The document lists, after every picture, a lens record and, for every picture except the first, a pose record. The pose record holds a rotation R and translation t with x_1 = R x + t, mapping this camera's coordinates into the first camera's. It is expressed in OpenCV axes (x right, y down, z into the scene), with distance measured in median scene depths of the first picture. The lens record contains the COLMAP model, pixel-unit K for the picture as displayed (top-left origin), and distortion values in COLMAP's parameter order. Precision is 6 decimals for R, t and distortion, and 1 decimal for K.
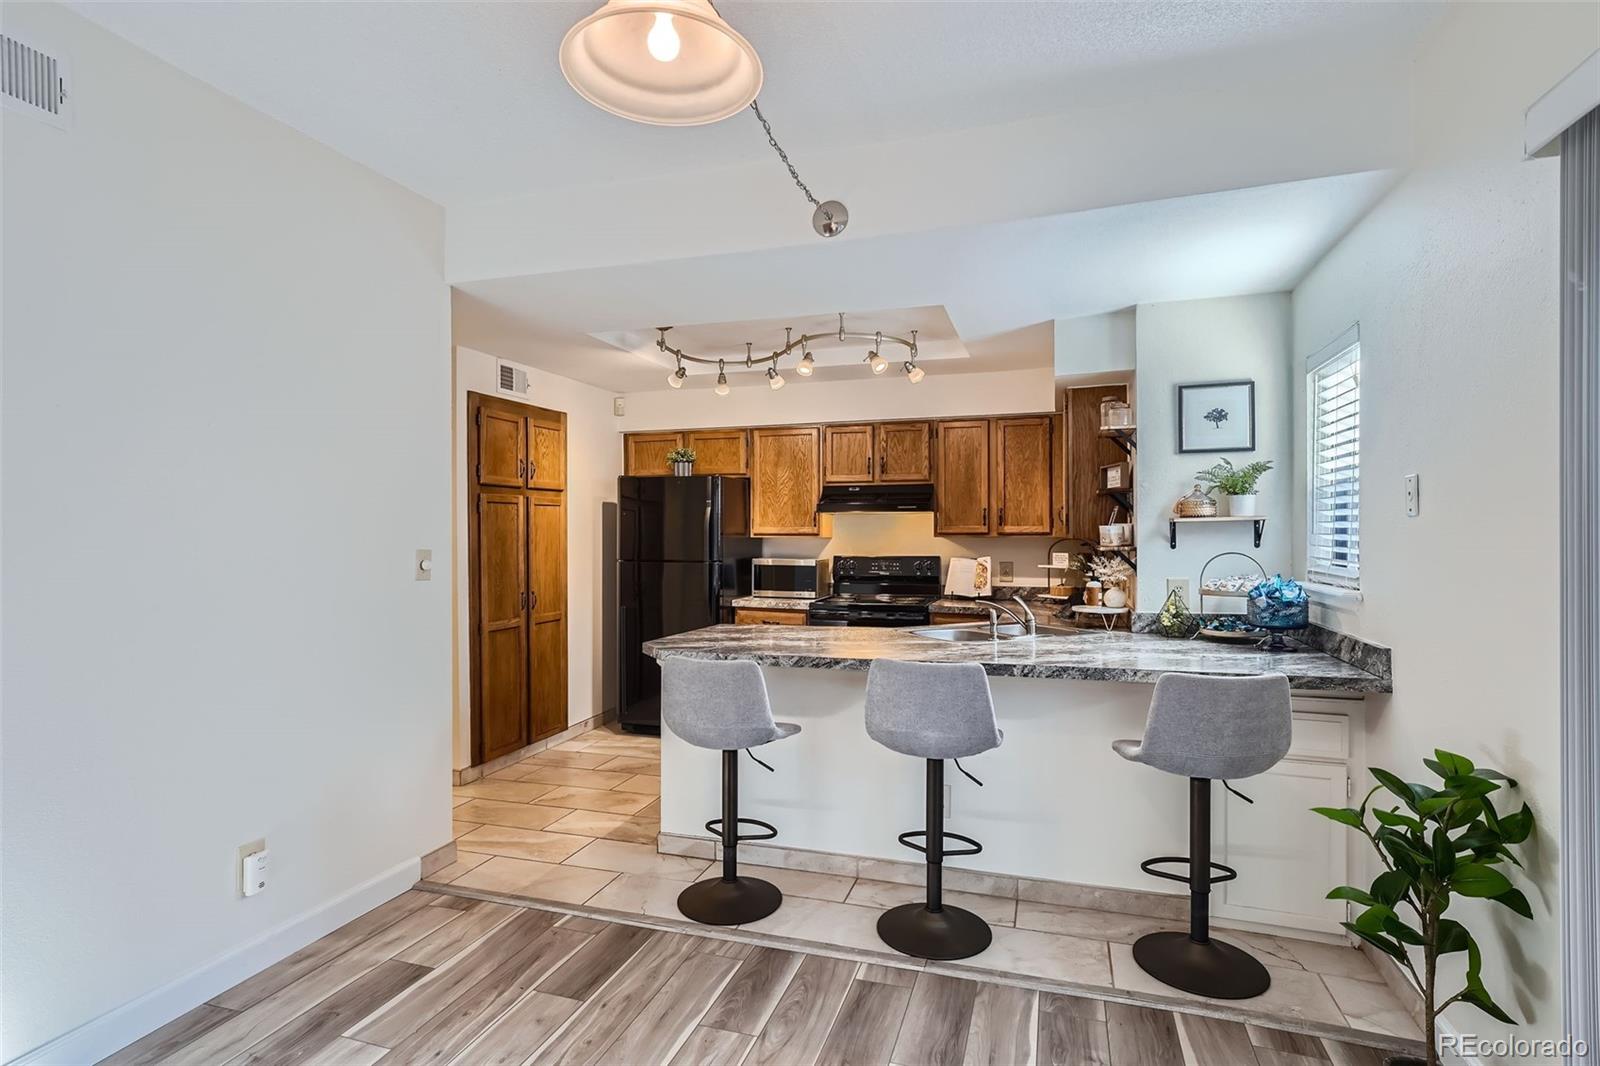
lens RADIAL K [[808.3, 0, 794.5], [0, 808.3, 532.8], [0, 0, 1]] dist [-0.006703, 0.000500]
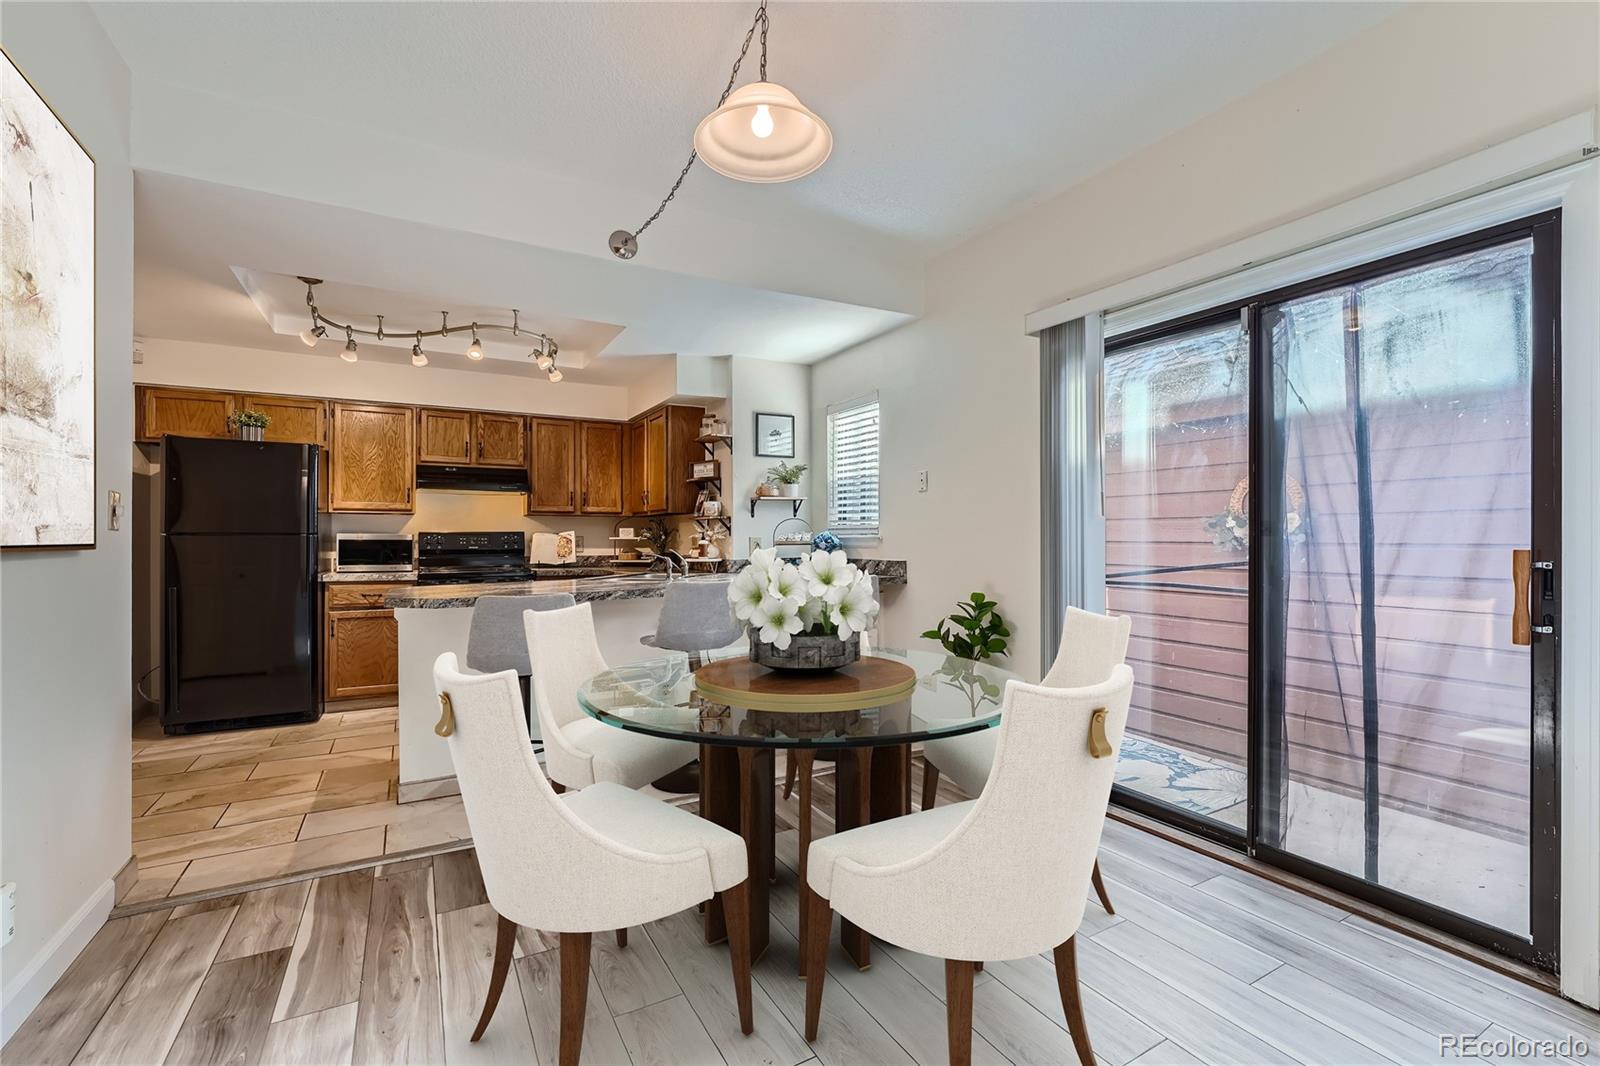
lens RADIAL K [[685.3, 0, 795.5], [0, 685.3, 533.9], [0, 0, 1]] dist [-0.012154, 0.001053]
pose [[0.678795, 0.003776, 0.734318, -0.331763], [0.000857, 0.999982, -0.005934, 0.044804], [-0.734327, 0.004657, 0.678780, 0.036790]]
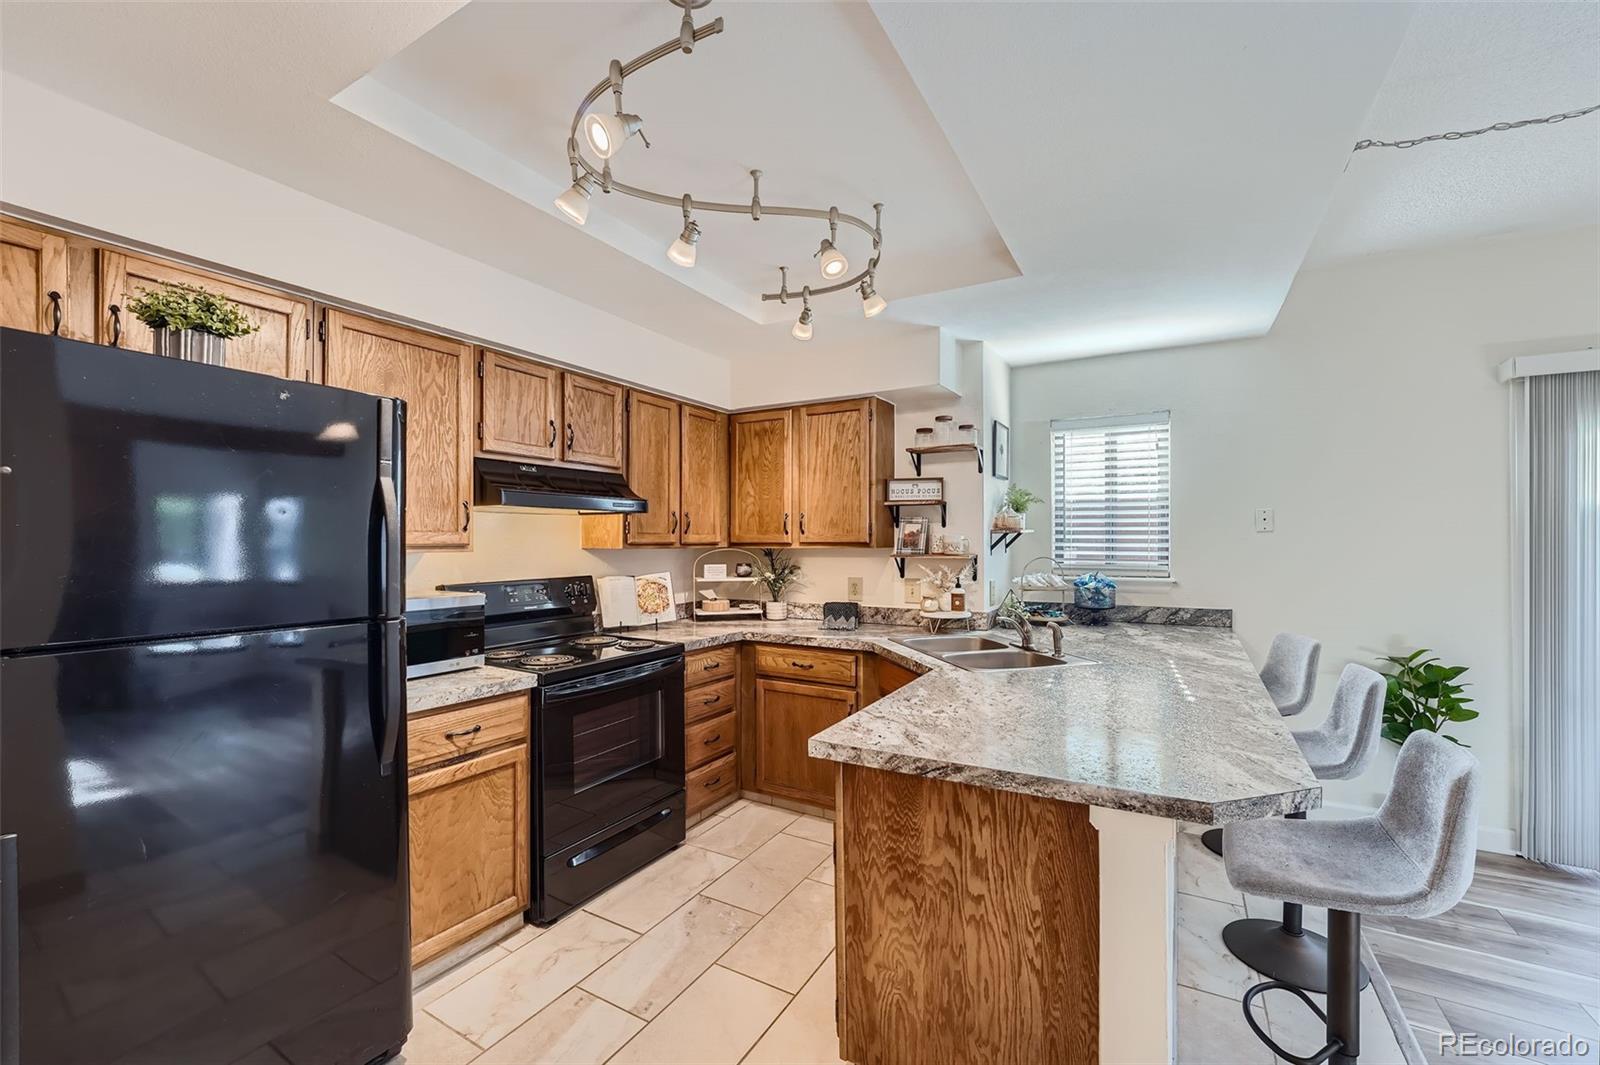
lens RADIAL K [[649.3, 0, 797.1], [0, 649.3, 539.1], [0, 0, 1]] dist [-0.015494, 0.002148]
pose [[0.206936, 0.002907, 0.978350, -0.403587], [0.000532, 0.999995, -0.003084, -0.001524], [-0.978354, 0.001158, 0.206934, 0.817196]]
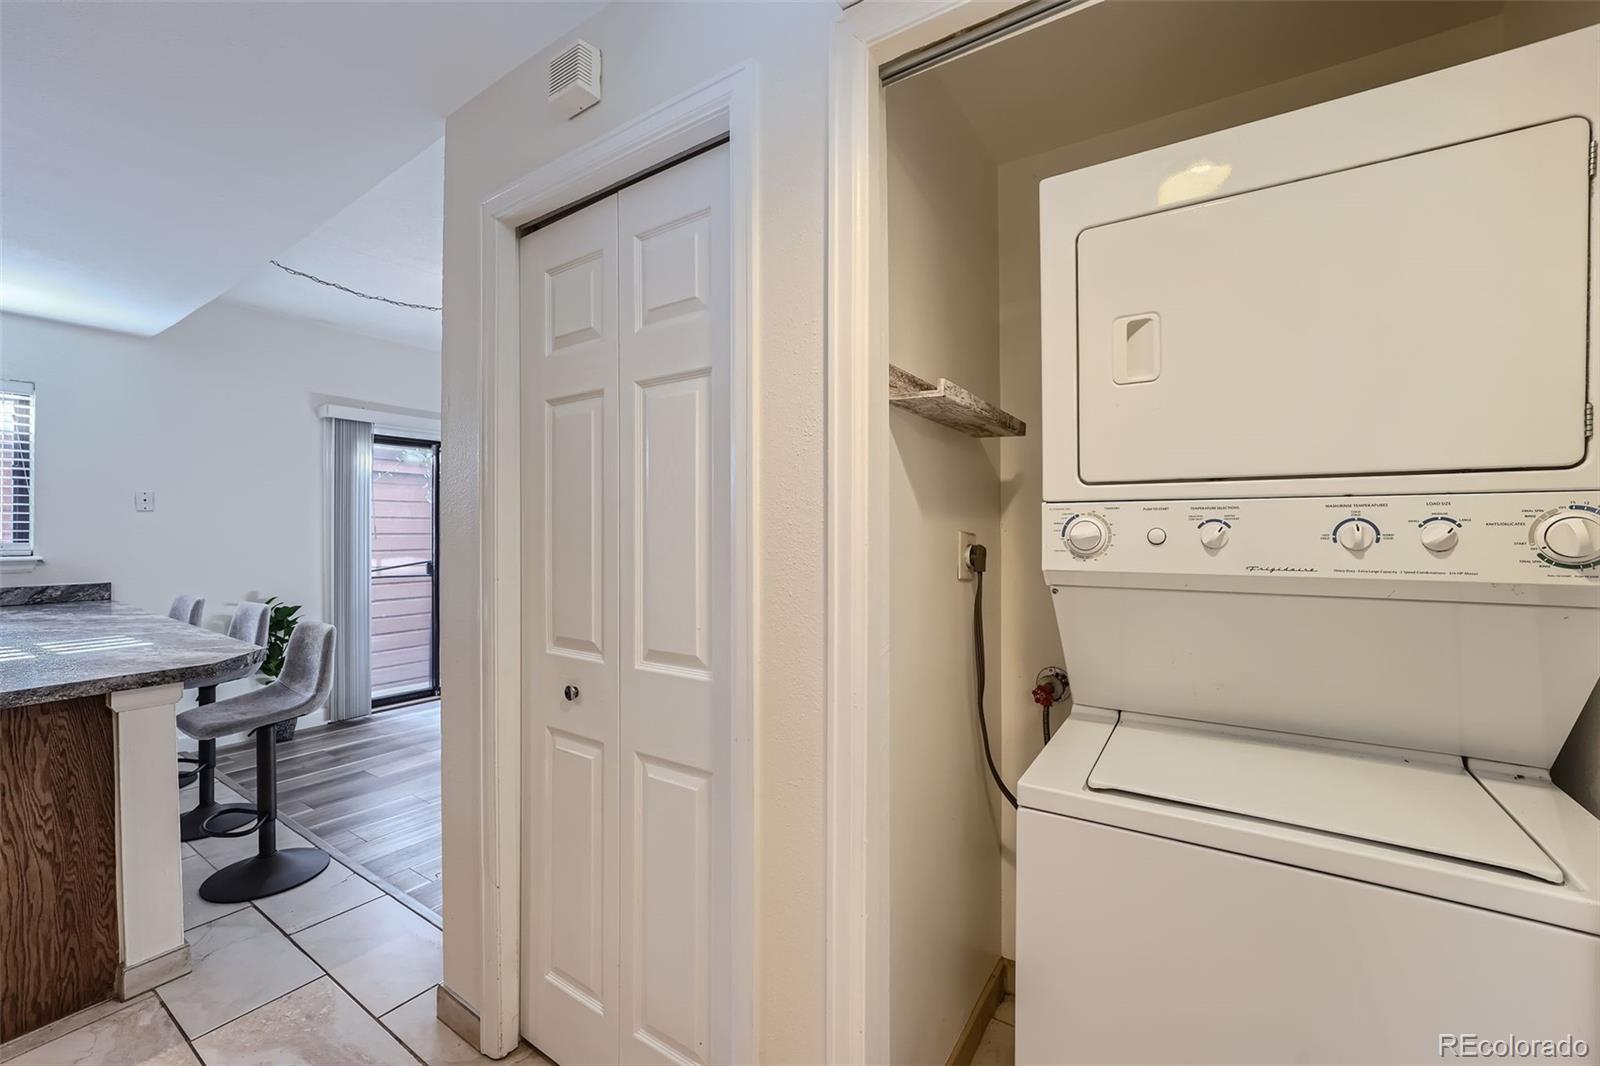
lens RADIAL K [[649.3, 0, 792.3], [0, 649.3, 530.4], [0, 0, 1]] dist [-0.015494, 0.002148]
pose [[-0.962412, 0.006149, 0.271526, -0.584047], [0.004526, 0.999968, -0.006604, 0.020429], [-0.271558, -0.005127, -0.962408, 0.998720]]
